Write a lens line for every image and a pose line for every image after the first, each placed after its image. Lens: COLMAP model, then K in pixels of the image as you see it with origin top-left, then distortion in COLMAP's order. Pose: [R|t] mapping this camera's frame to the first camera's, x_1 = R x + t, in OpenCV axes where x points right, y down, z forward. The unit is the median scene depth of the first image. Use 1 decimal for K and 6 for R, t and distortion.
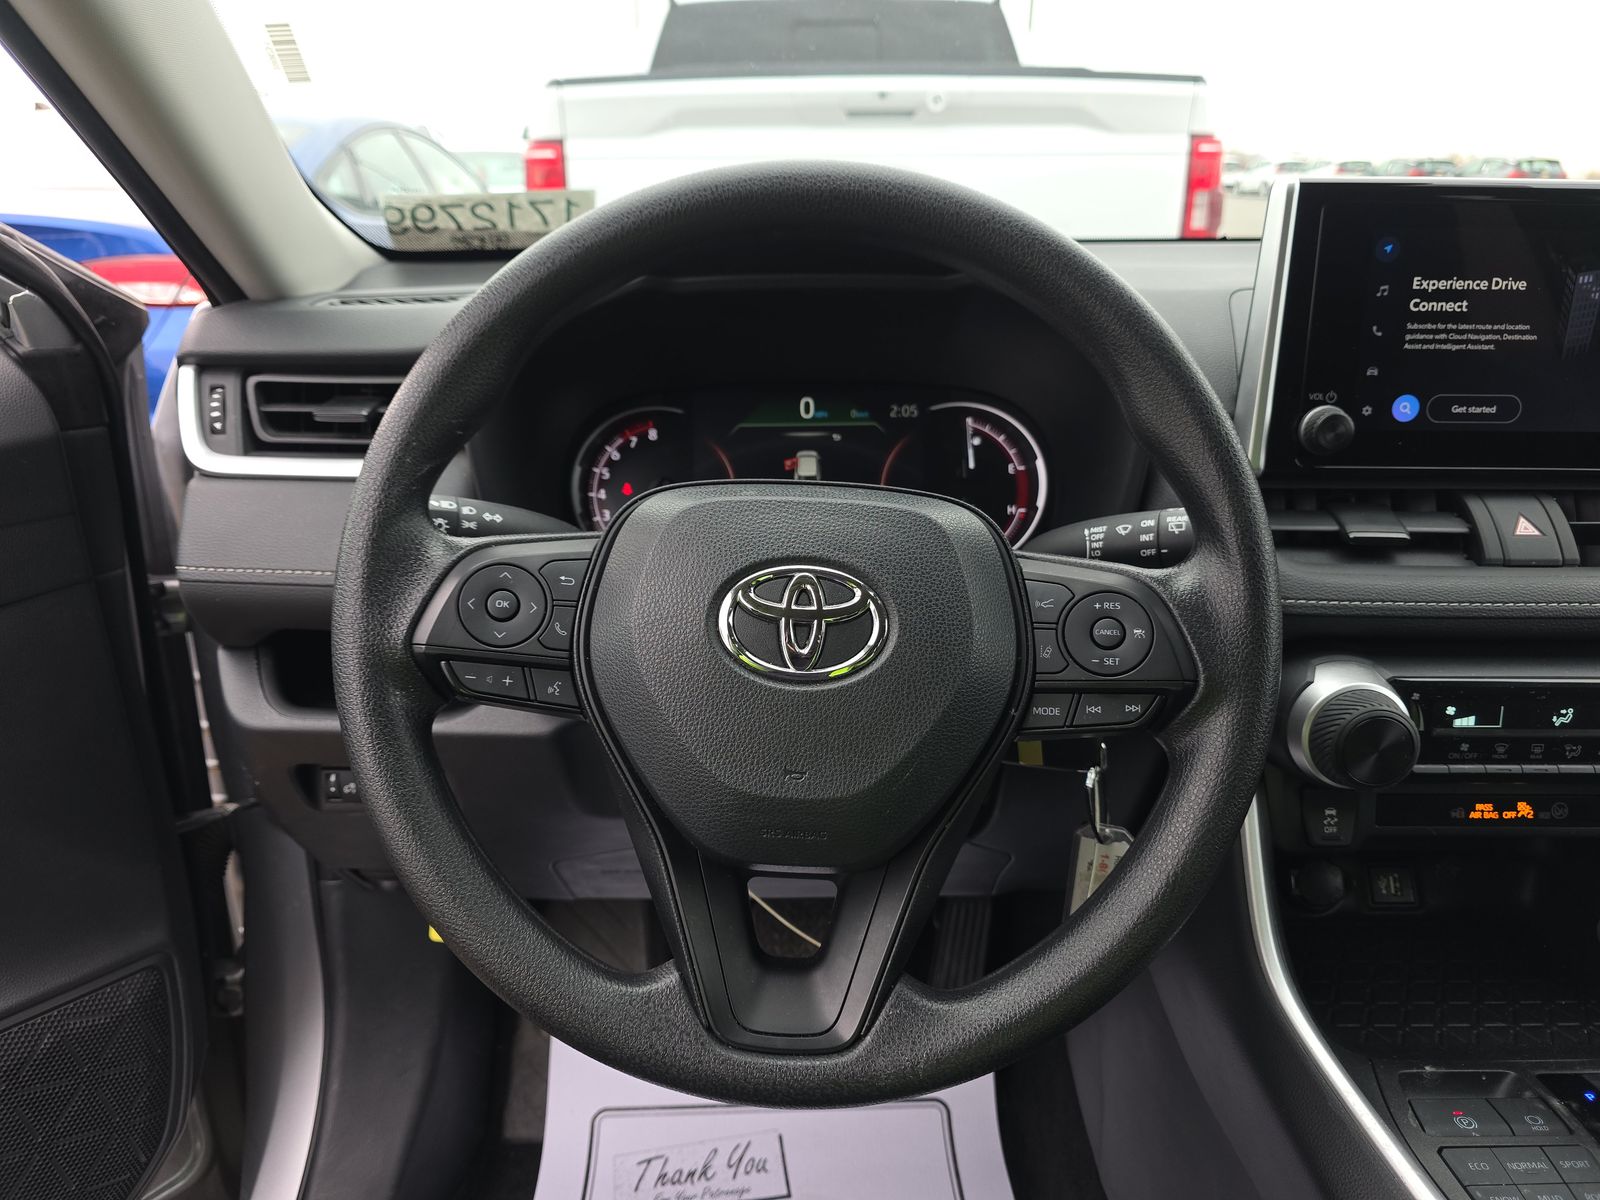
lens RADIAL K [[1076.3, 0, 795.6], [0, 1076.3, 598.2], [0, 0, 1]] dist [-0.008632, -0.005839]
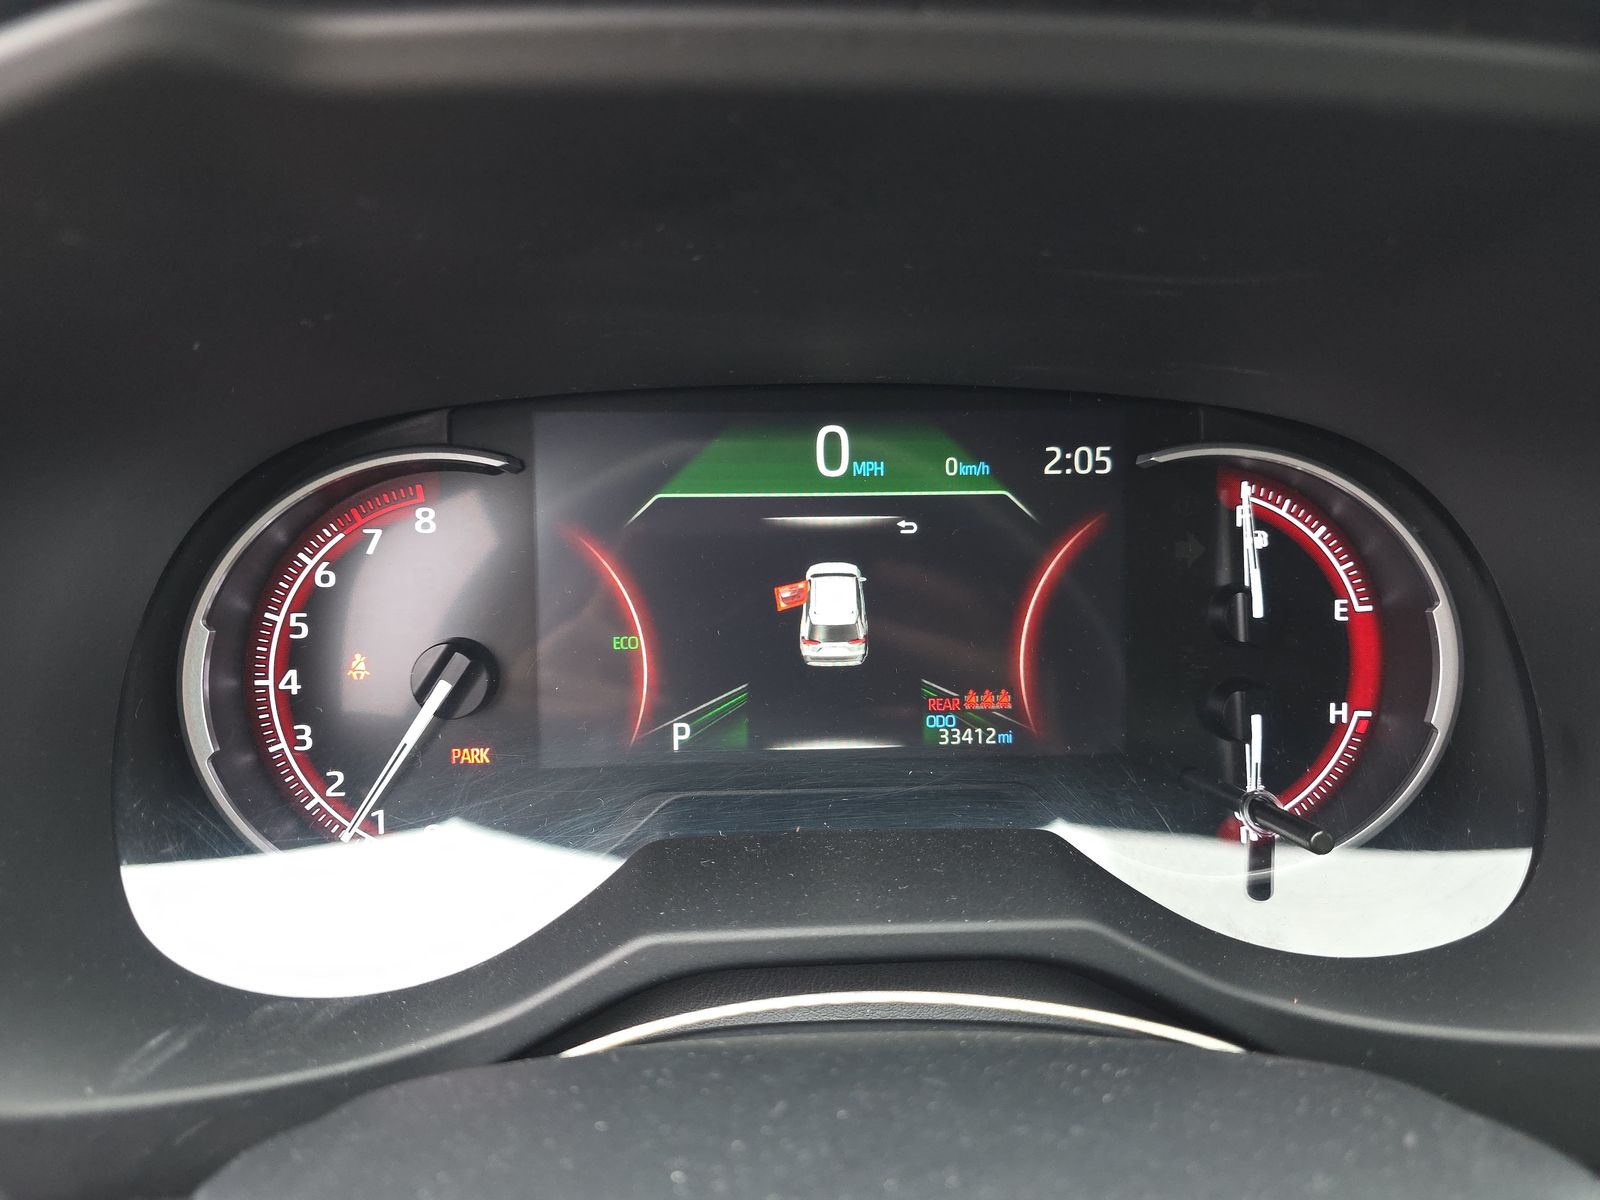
lens RADIAL K [[1076.3, 0, 806.3], [0, 1076.3, 601.4], [0, 0, 1]] dist [-0.008632, -0.005839]
pose [[0.995965, -0.008273, 0.089360, -0.033916], [0.000047, 0.995790, 0.091668, -0.158917], [-0.089742, -0.091294, 0.991772, 0.614109]]
